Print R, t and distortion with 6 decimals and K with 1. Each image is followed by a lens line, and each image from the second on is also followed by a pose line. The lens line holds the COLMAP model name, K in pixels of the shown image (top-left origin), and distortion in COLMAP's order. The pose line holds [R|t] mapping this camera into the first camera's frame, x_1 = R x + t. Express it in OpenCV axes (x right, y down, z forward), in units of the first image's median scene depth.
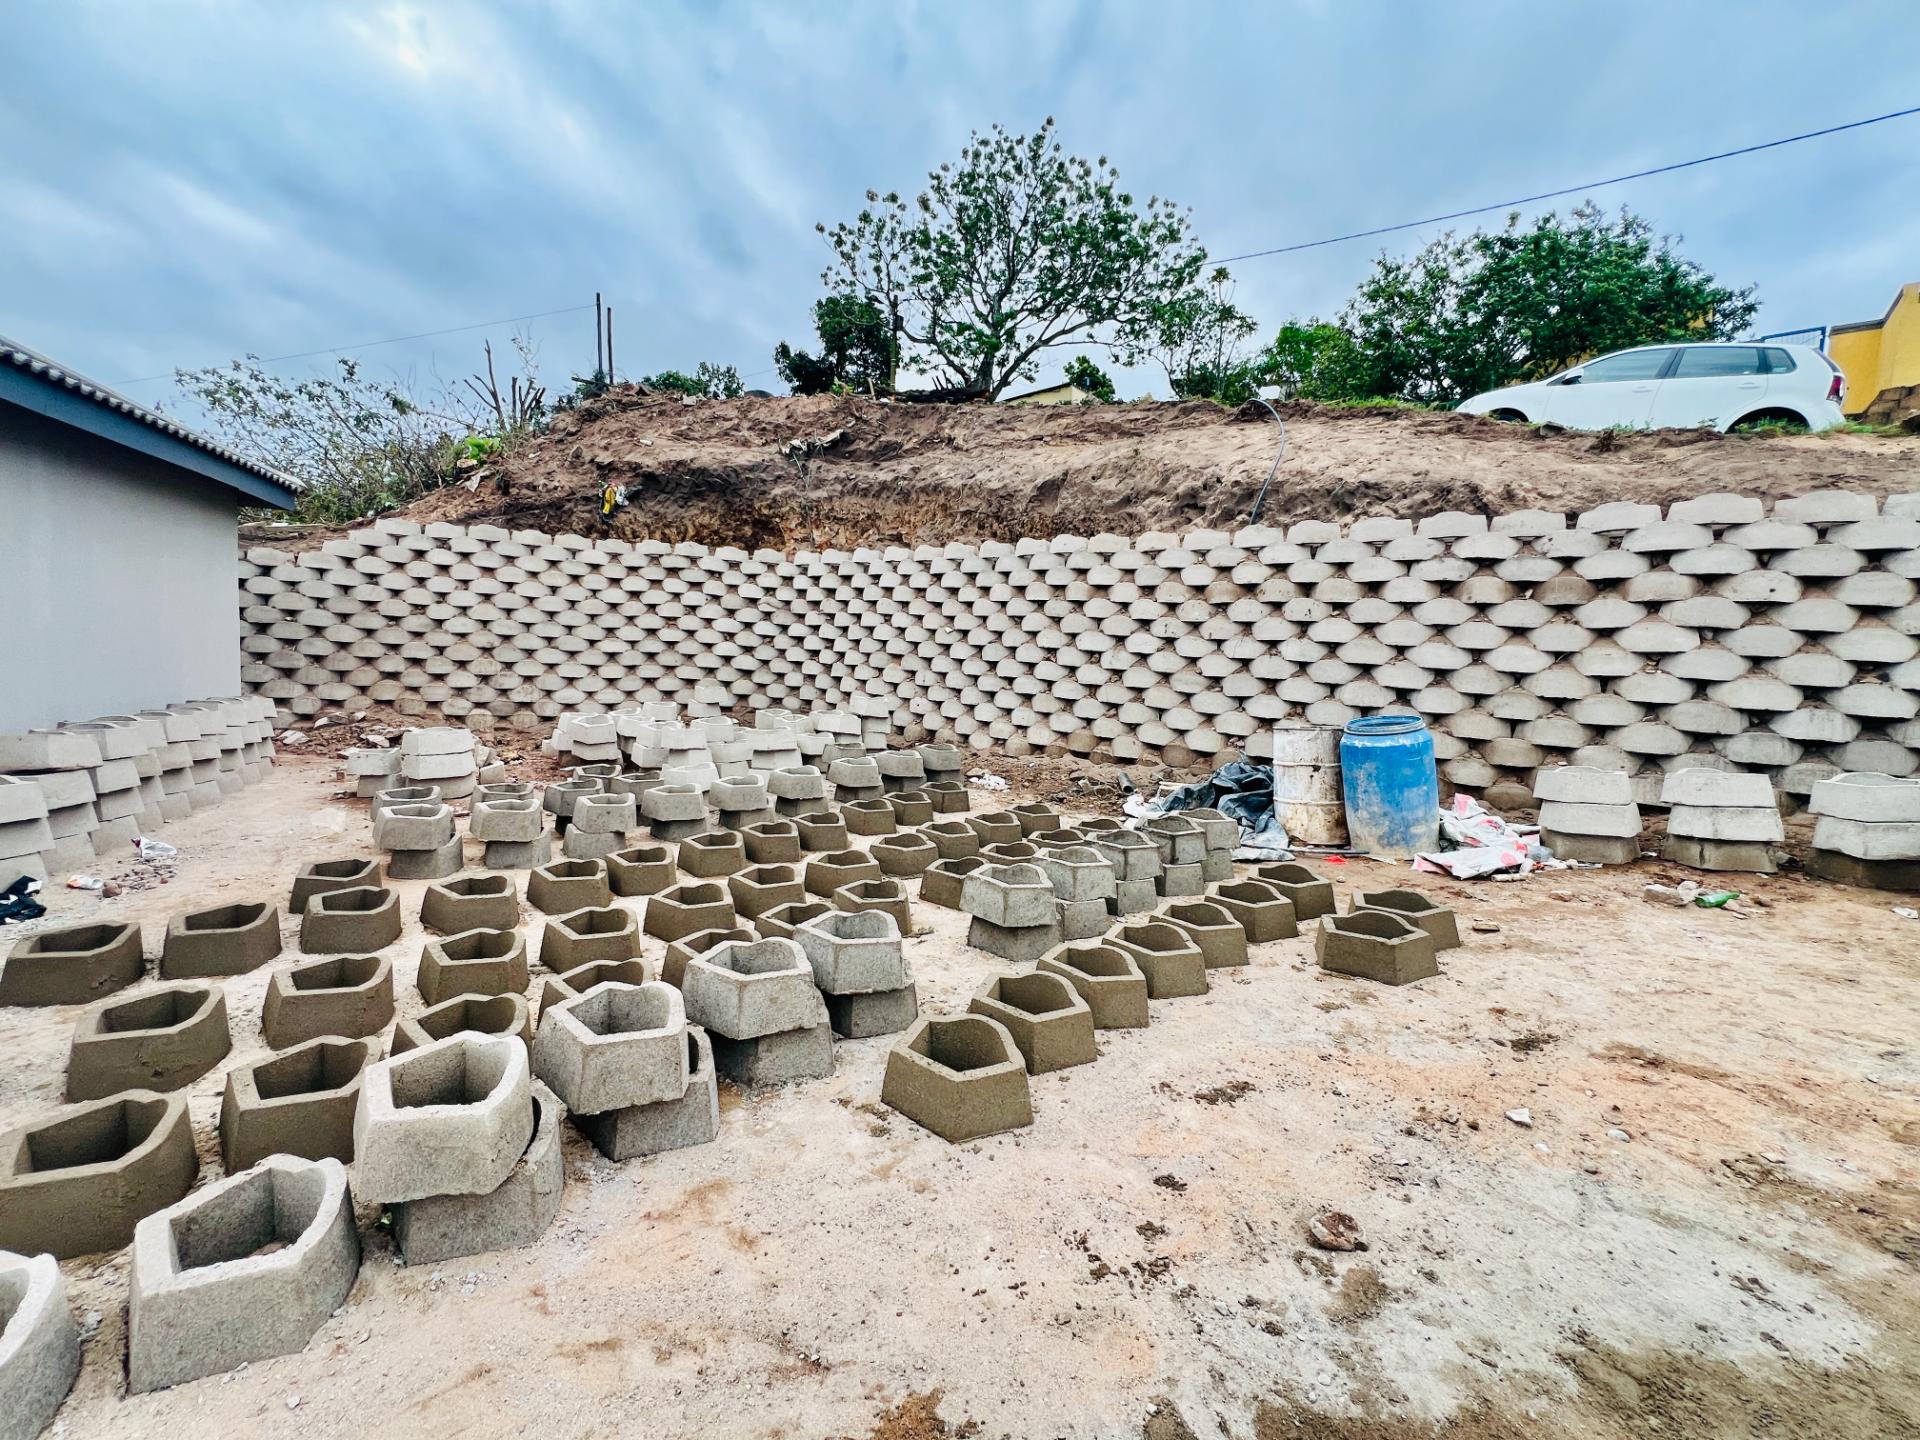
lens RADIAL K [[763.5, 0, 955.0], [0, 763.5, 714.5], [0, 0, 1]] dist [-0.002240, 0.000472]
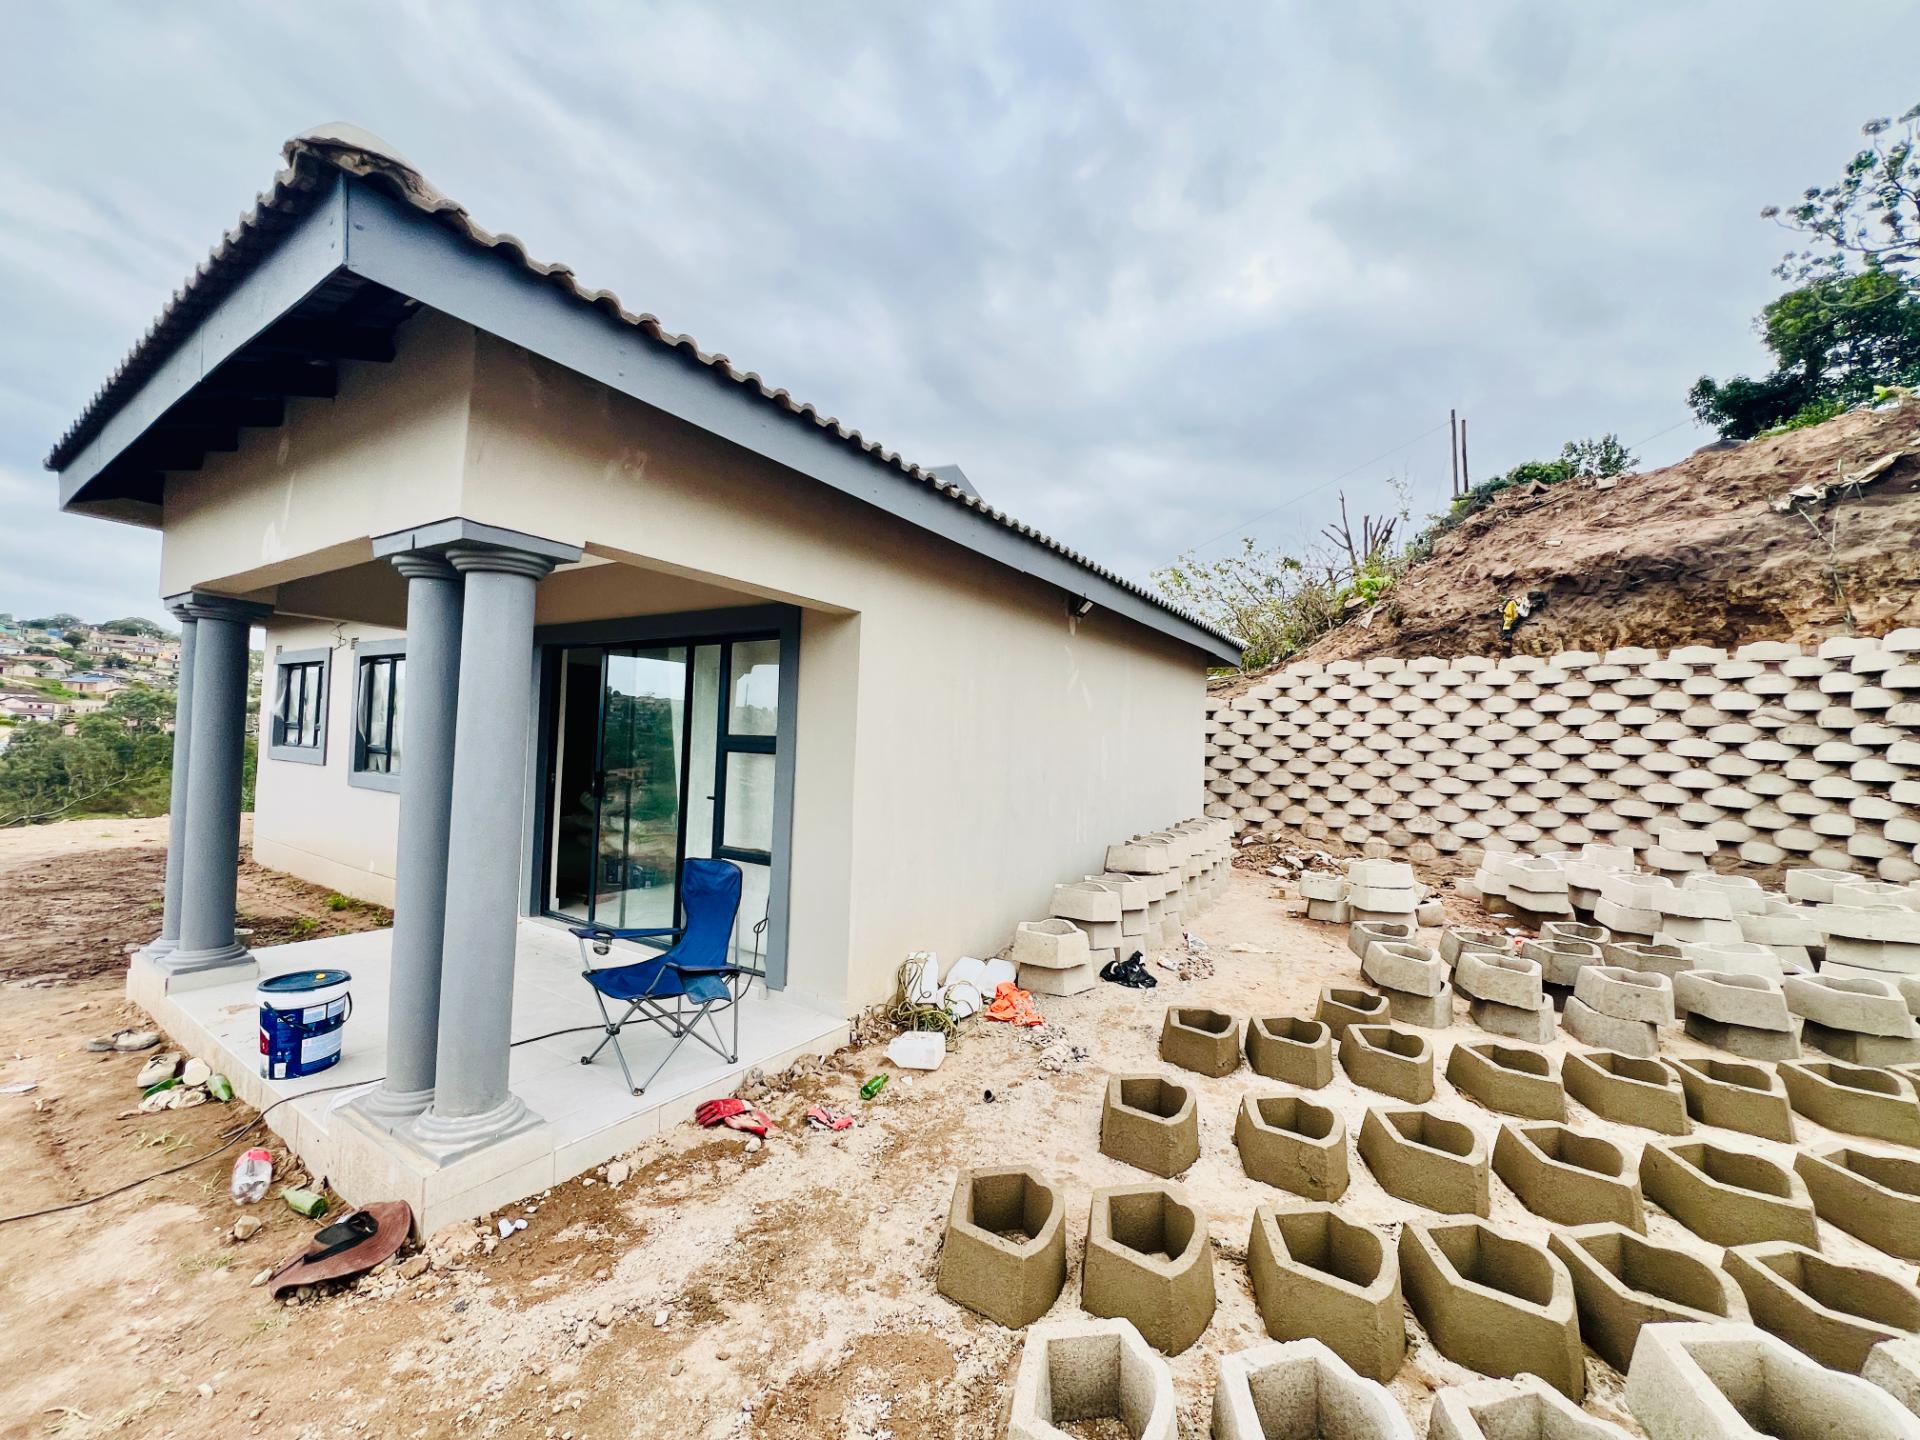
lens RADIAL K [[763.5, 0, 962.1], [0, 763.5, 718.1], [0, 0, 1]] dist [-0.002240, 0.000472]
pose [[0.560519, -0.058297, -0.826087, -0.081314], [-0.068441, 0.990846, -0.116363, -0.007922], [0.825308, 0.121762, 0.551398, -0.026820]]
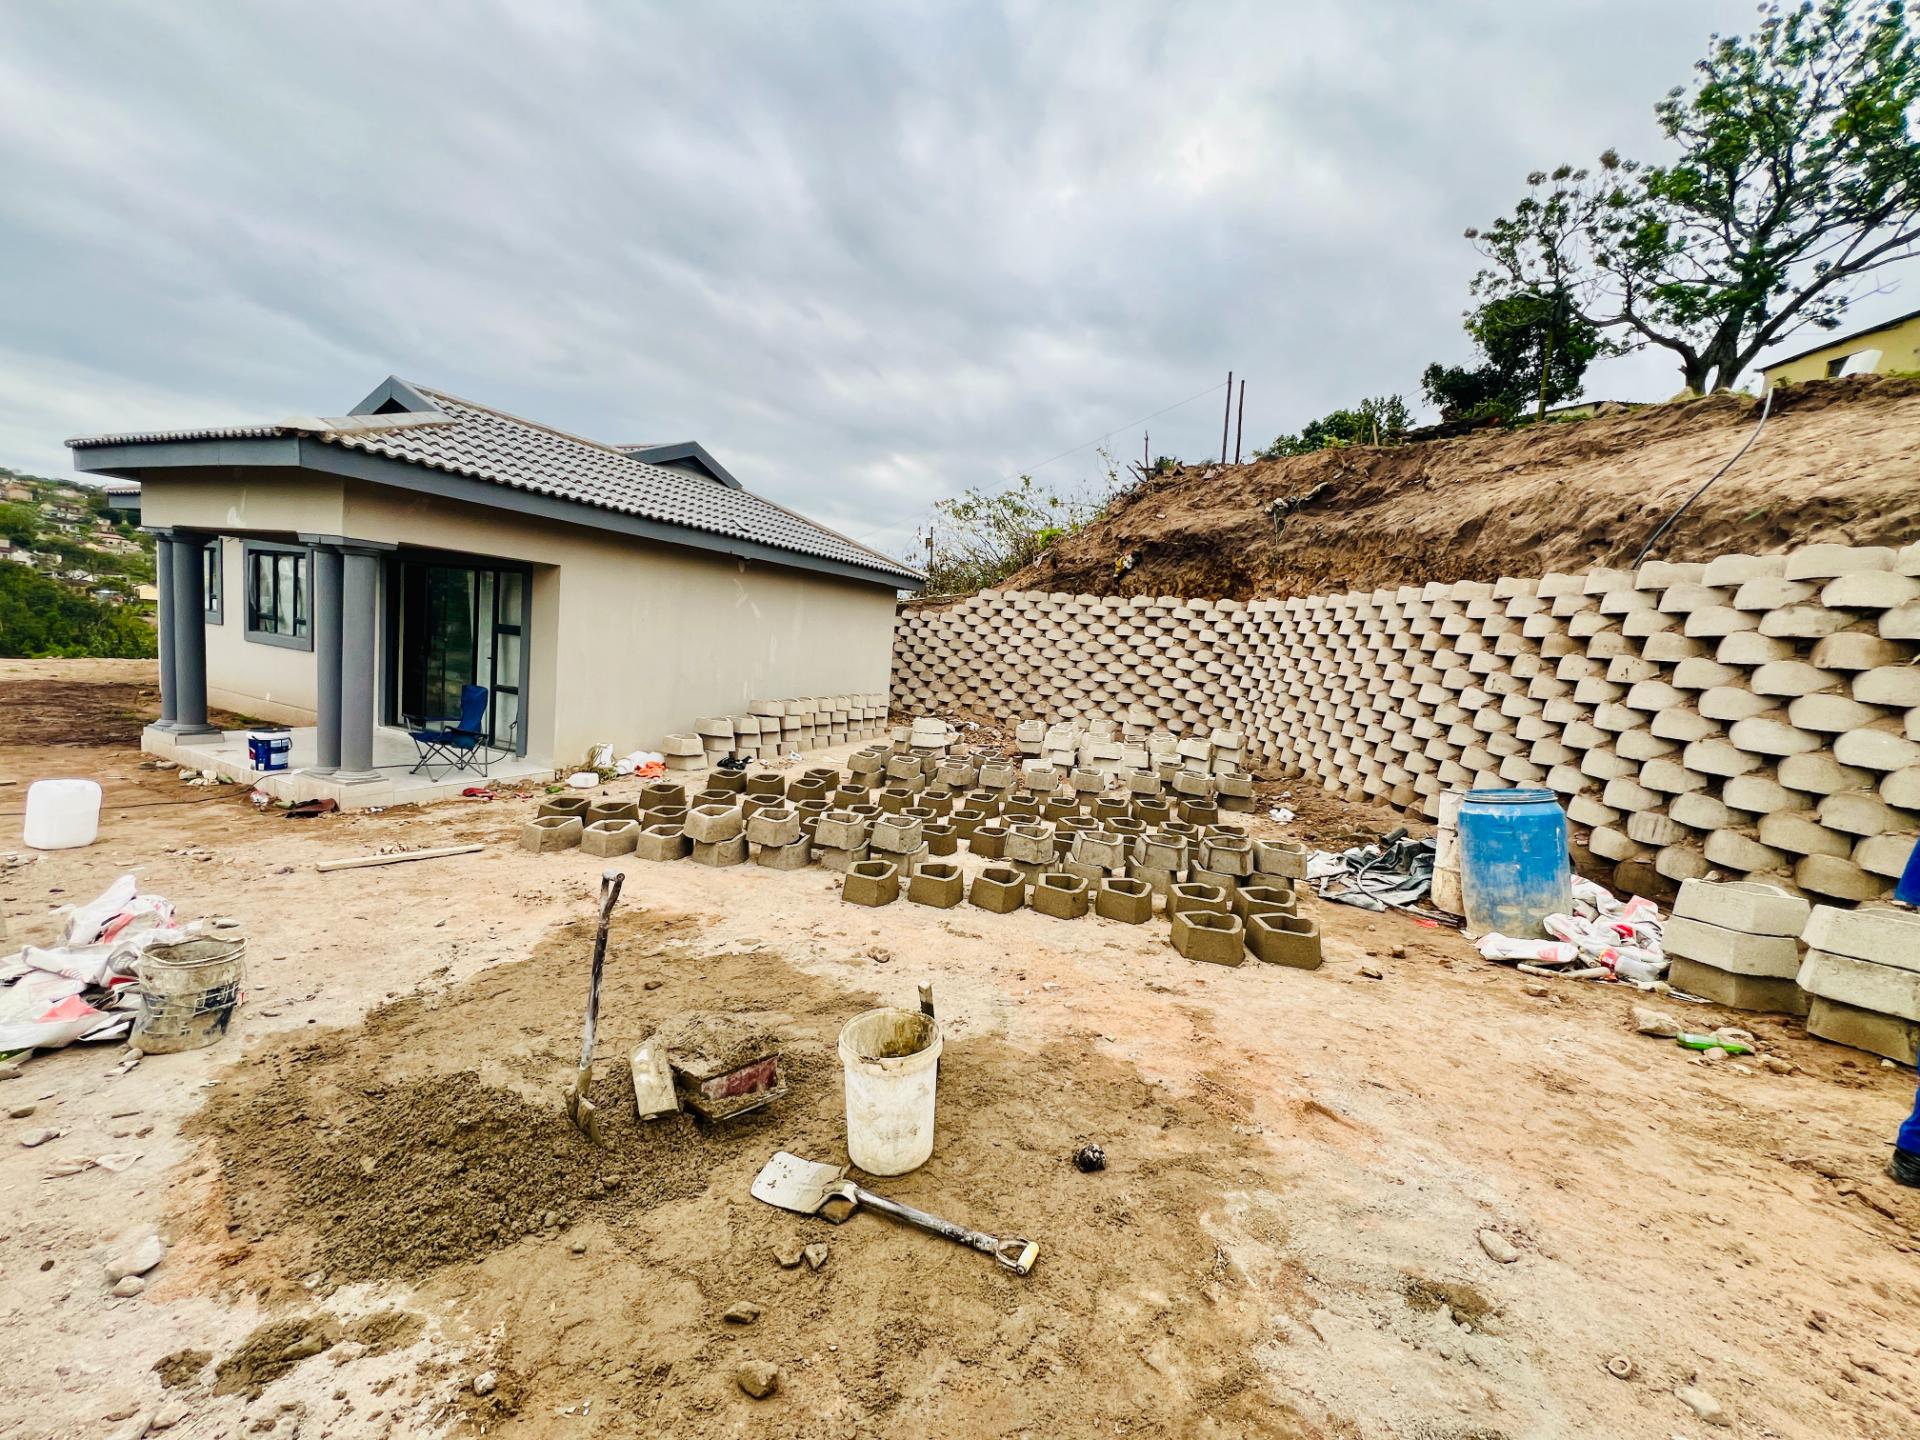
lens RADIAL K [[763.5, 0, 959.5], [0, 763.5, 722.5], [0, 0, 1]] dist [-0.002240, 0.000472]
pose [[0.658647, 0.089130, -0.747155, 0.383322], [-0.114095, 0.993308, 0.017915, -0.007244], [0.743752, 0.073447, 0.664409, -0.056075]]
